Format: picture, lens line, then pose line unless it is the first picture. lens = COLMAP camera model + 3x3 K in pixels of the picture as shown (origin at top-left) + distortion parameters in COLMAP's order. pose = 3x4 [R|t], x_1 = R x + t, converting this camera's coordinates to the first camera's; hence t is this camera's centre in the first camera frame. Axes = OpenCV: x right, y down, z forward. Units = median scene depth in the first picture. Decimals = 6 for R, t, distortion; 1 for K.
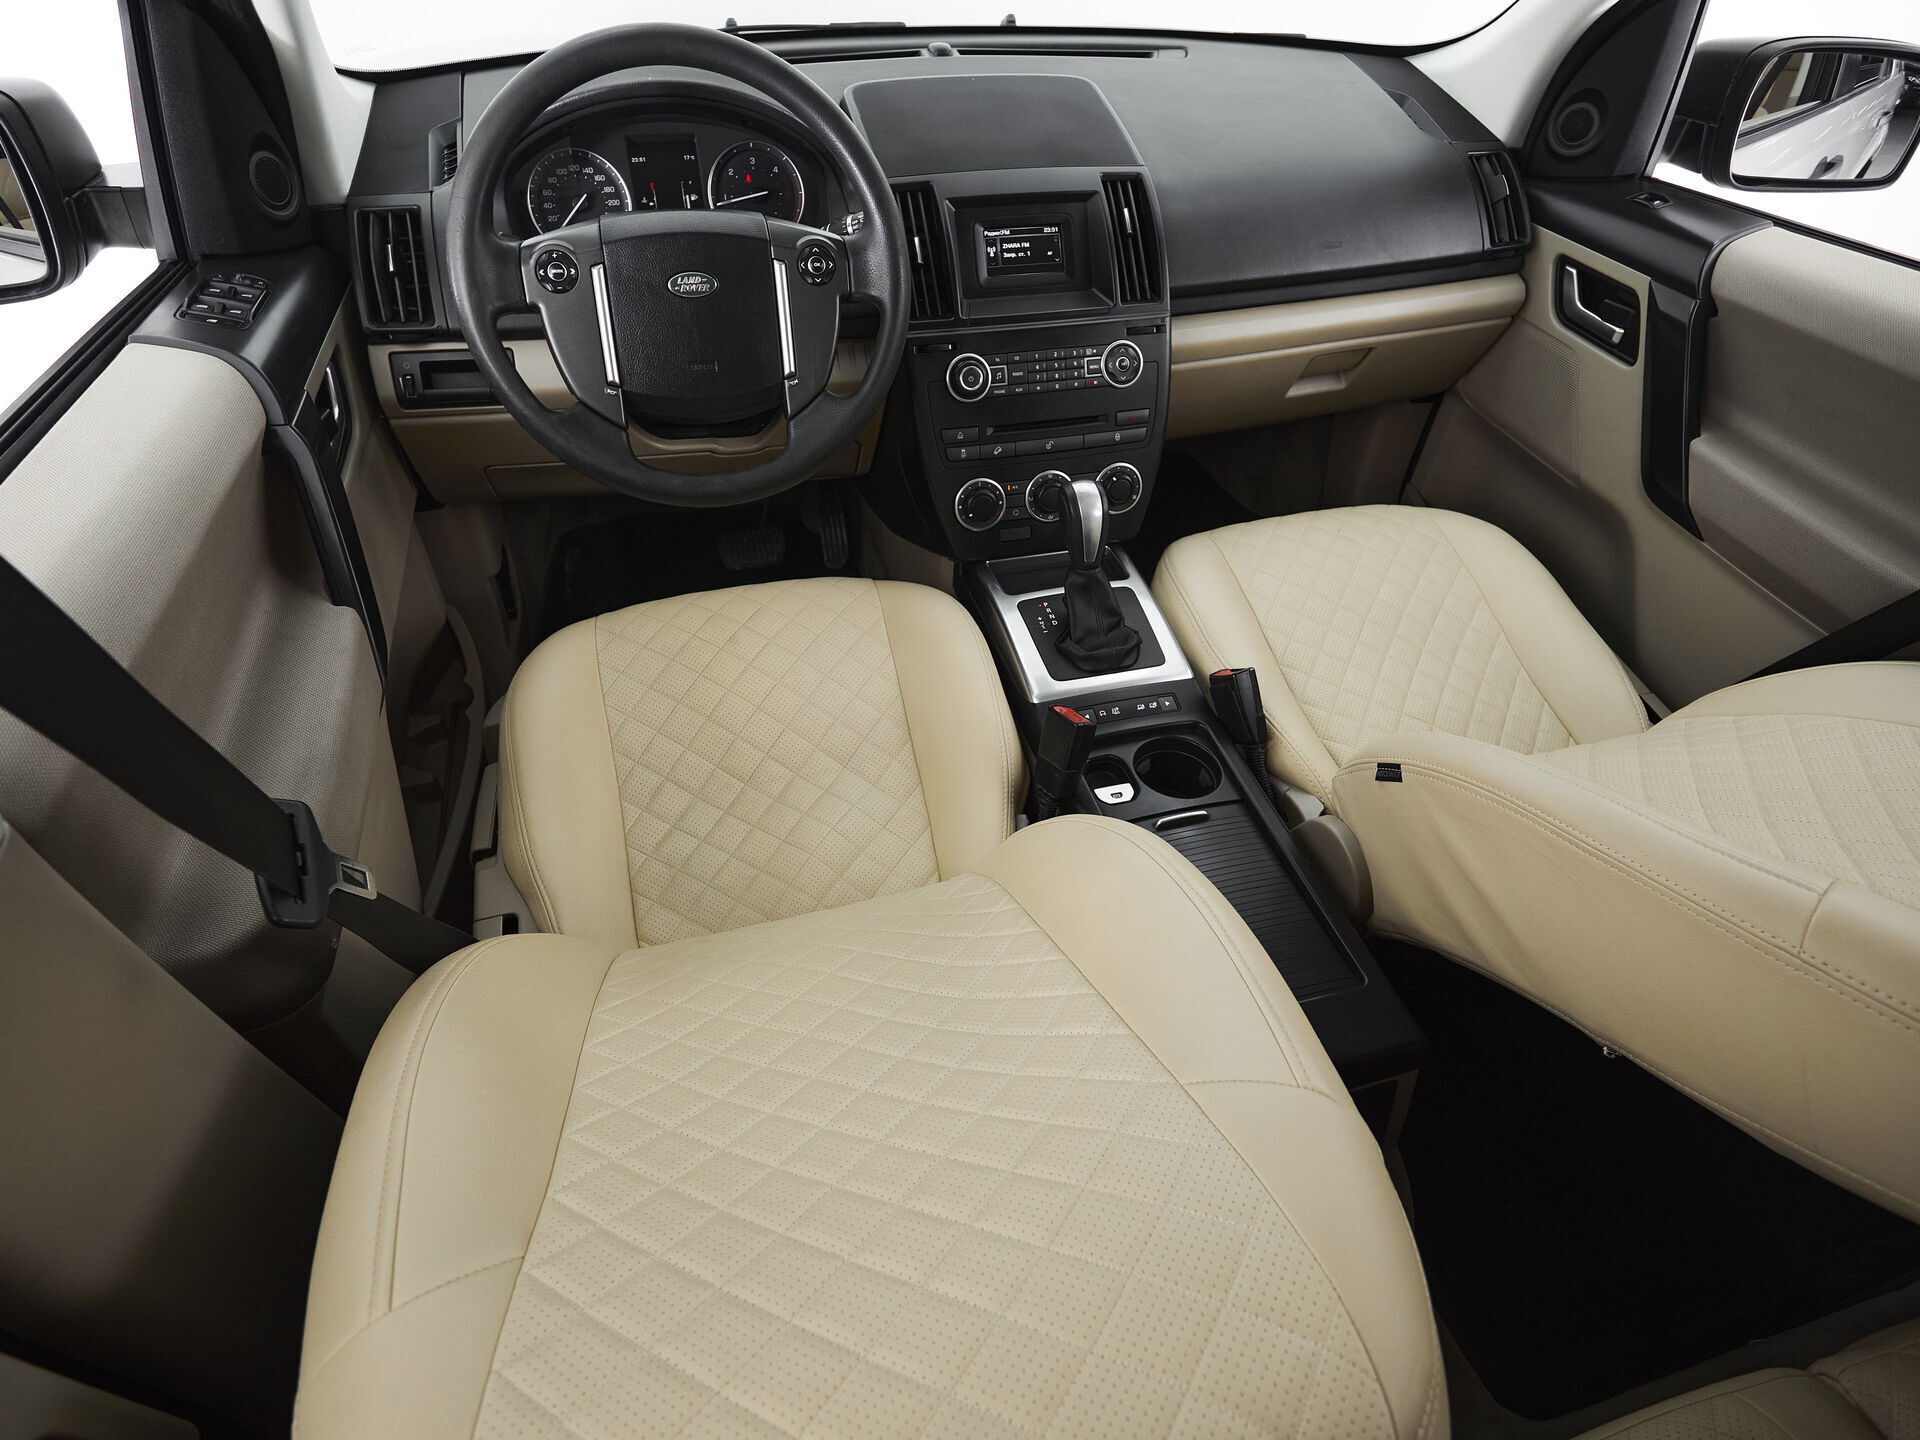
lens RADIAL K [[1014.8, 0, 957.9], [0, 1014.8, 710.1], [0, 0, 1]] dist [-0.002597, -0.000059]
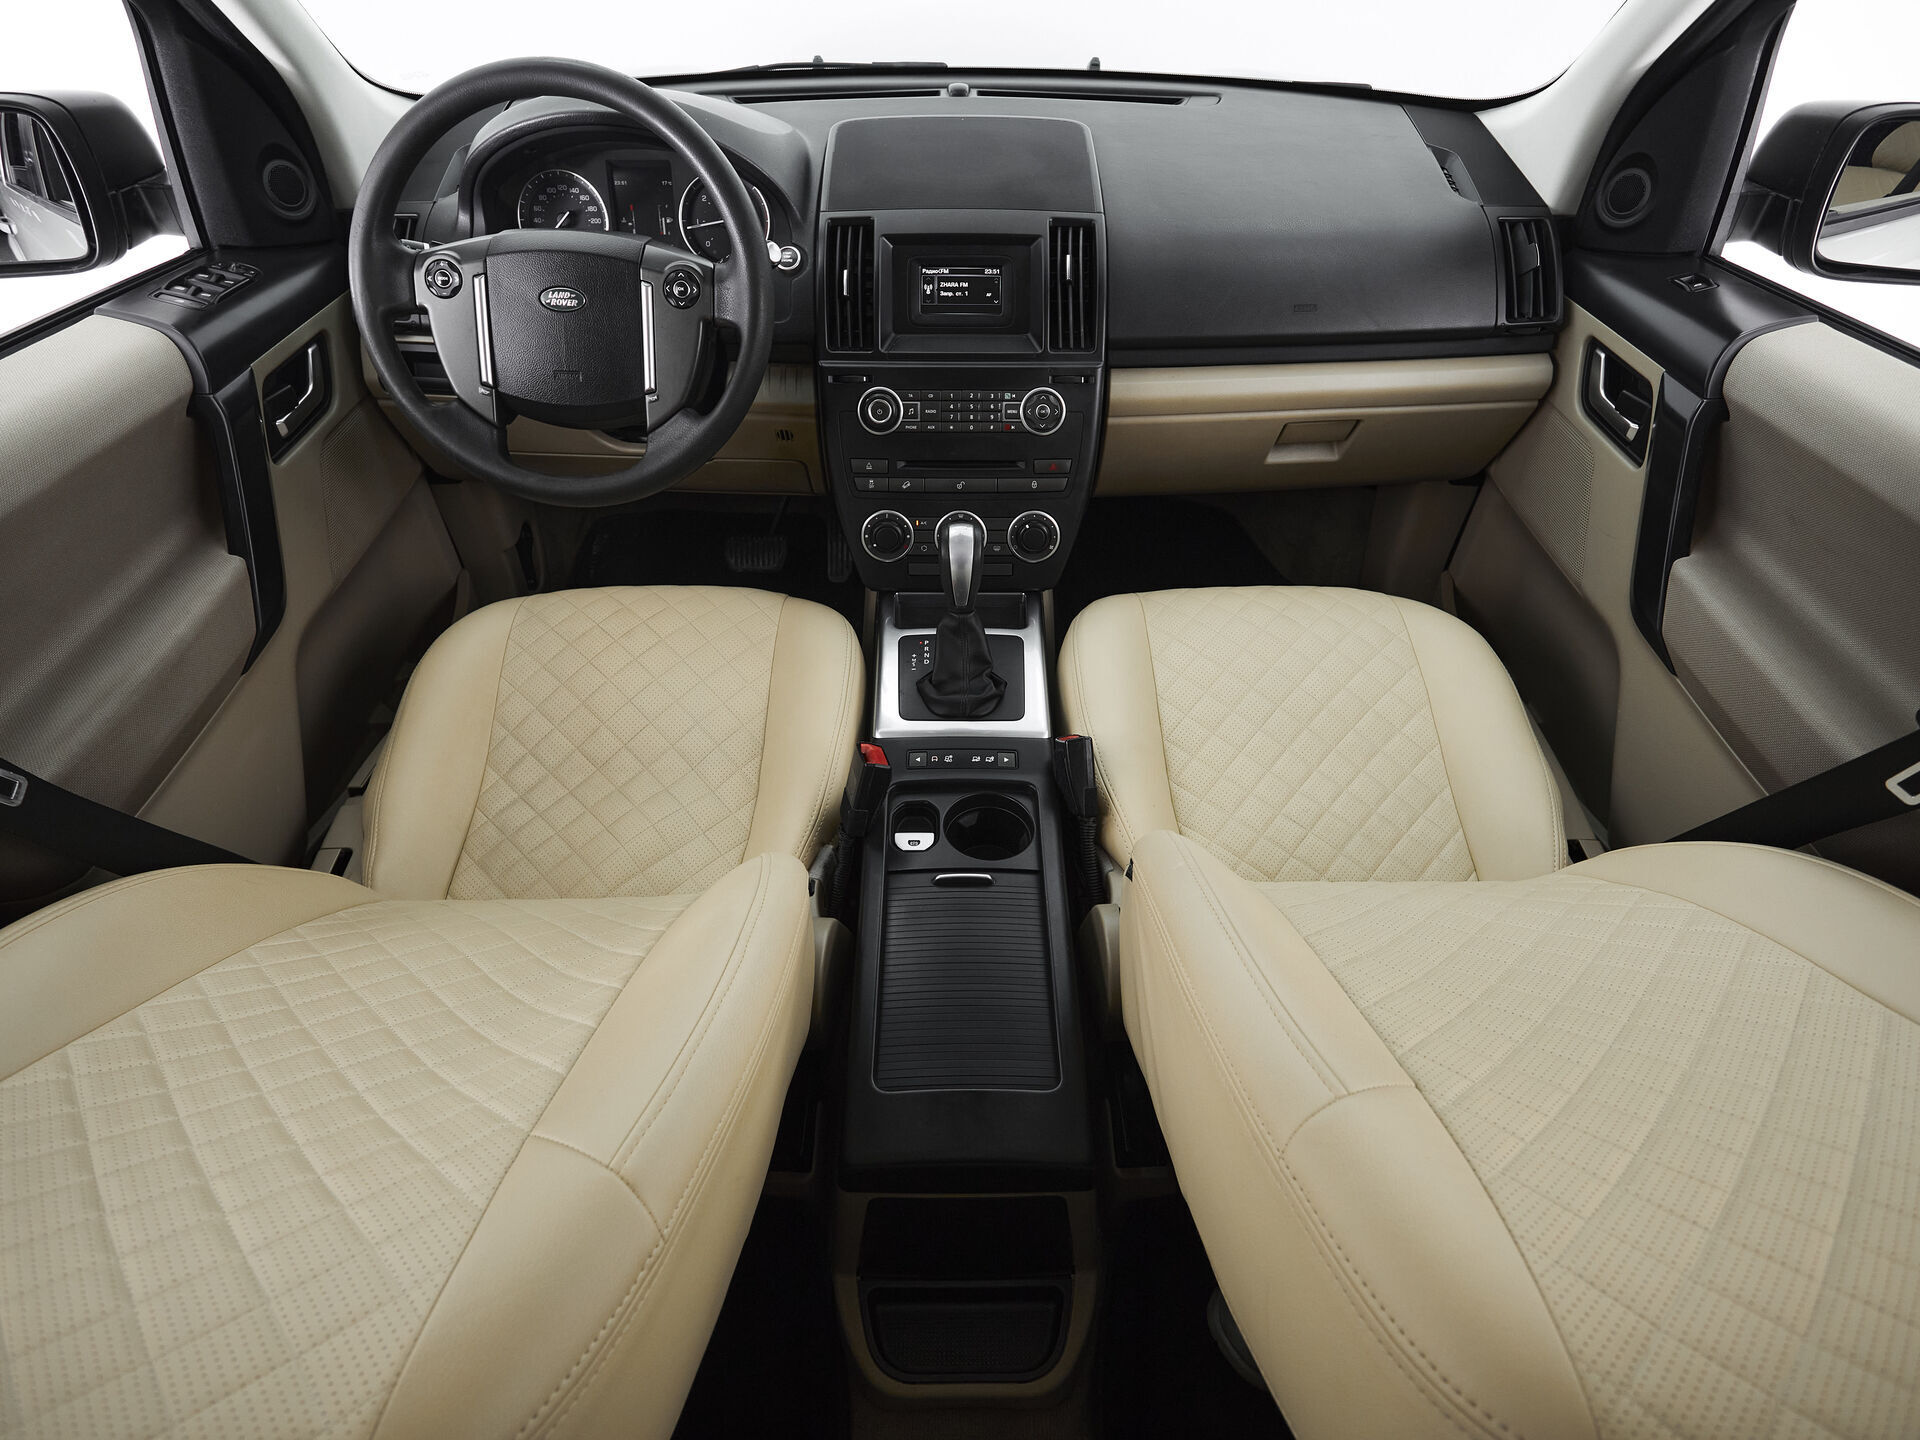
lens RADIAL K [[1014.8, 0, 958.1], [0, 1014.8, 715.1], [0, 0, 1]] dist [-0.002597, -0.000059]
pose [[0.966985, 0.153183, -0.203652, 0.329717], [-0.157449, 0.987515, -0.004813, -0.034189], [0.200372, 0.036718, 0.979032, 0.035759]]
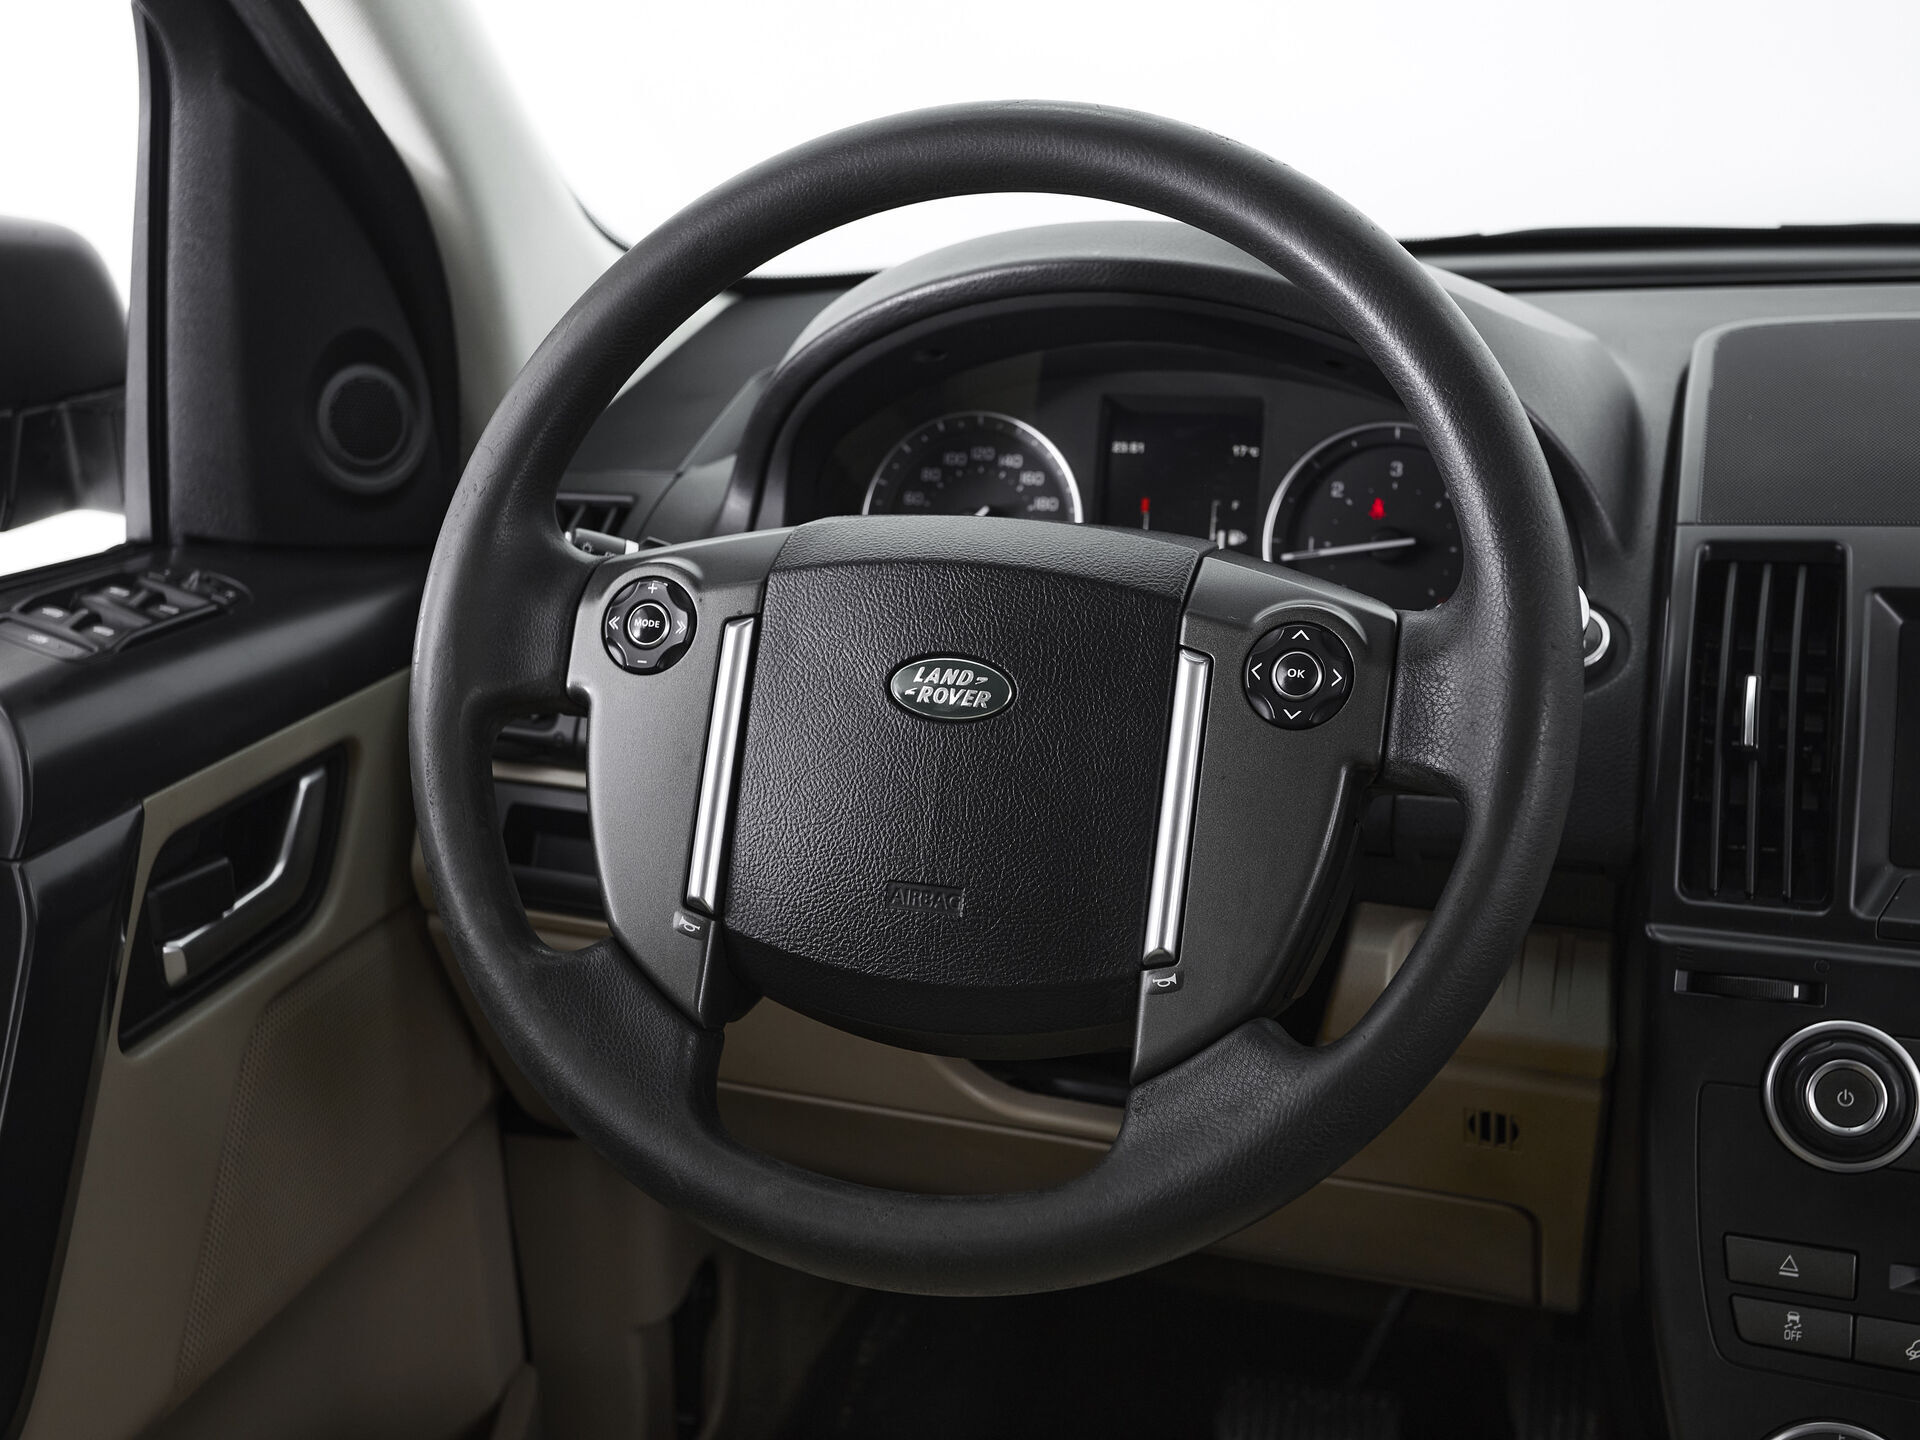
lens RADIAL K [[2324.0, 0, 954.9], [0, 2324.0, 724.6], [0, 0, 1]] dist [0.035254, 0.000000]
pose [[0.836812, 0.115511, -0.535166, 0.149197], [-0.332153, 0.884161, -0.328532, -0.099074], [0.435224, 0.452677, 0.778244, 0.264816]]
